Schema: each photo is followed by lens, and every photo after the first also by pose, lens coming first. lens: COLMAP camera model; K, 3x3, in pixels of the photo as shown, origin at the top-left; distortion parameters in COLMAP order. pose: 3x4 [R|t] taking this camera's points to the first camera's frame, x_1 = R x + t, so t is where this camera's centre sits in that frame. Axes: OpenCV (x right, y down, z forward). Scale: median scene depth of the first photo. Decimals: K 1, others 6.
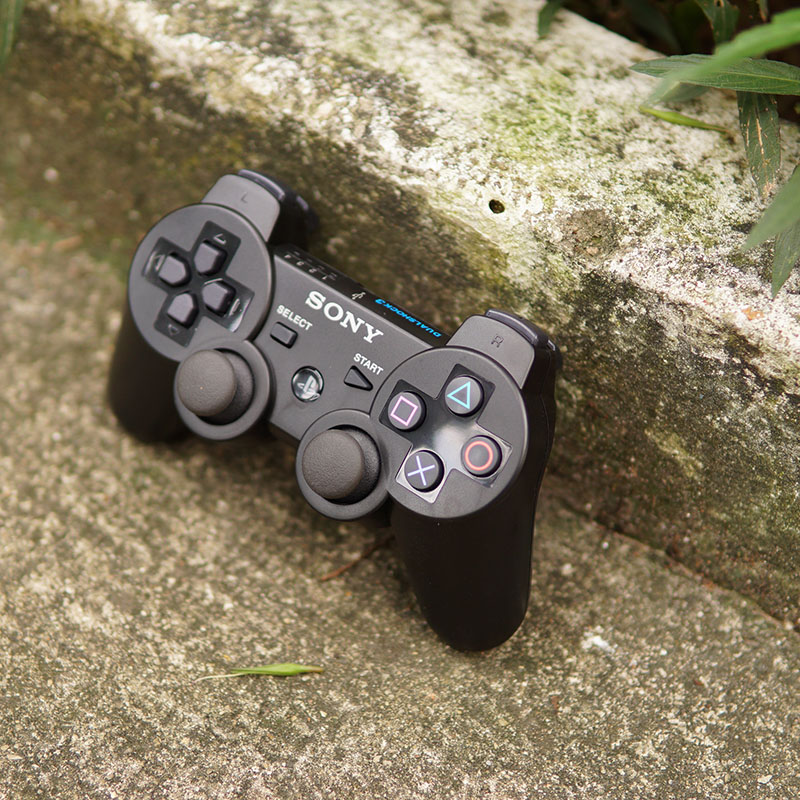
lens RADIAL K [[1941.9, 0, 389.3], [0, 1941.9, 400.3], [0, 0, 1]] dist [-0.084424, -0.401415]
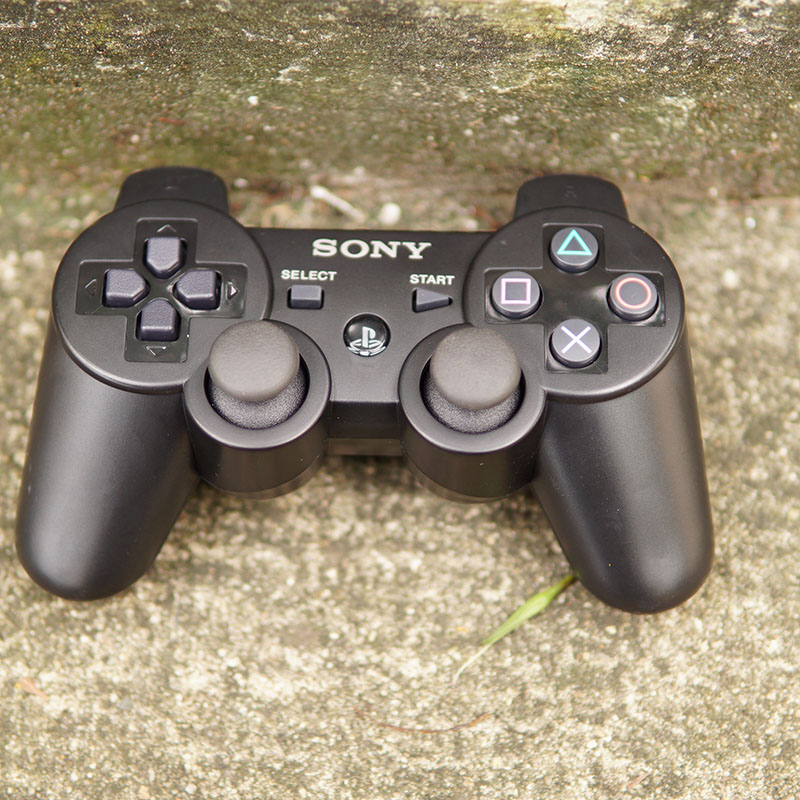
lens RADIAL K [[1974.3, 0, 382.5], [0, 1974.3, 382.4], [0, 0, 1]] dist [-0.110063, 0.274313]
pose [[0.841138, -0.529160, 0.111700, -0.147619], [0.438668, 0.788351, 0.431361, -0.304419], [-0.316318, -0.313835, 0.895238, 0.330721]]
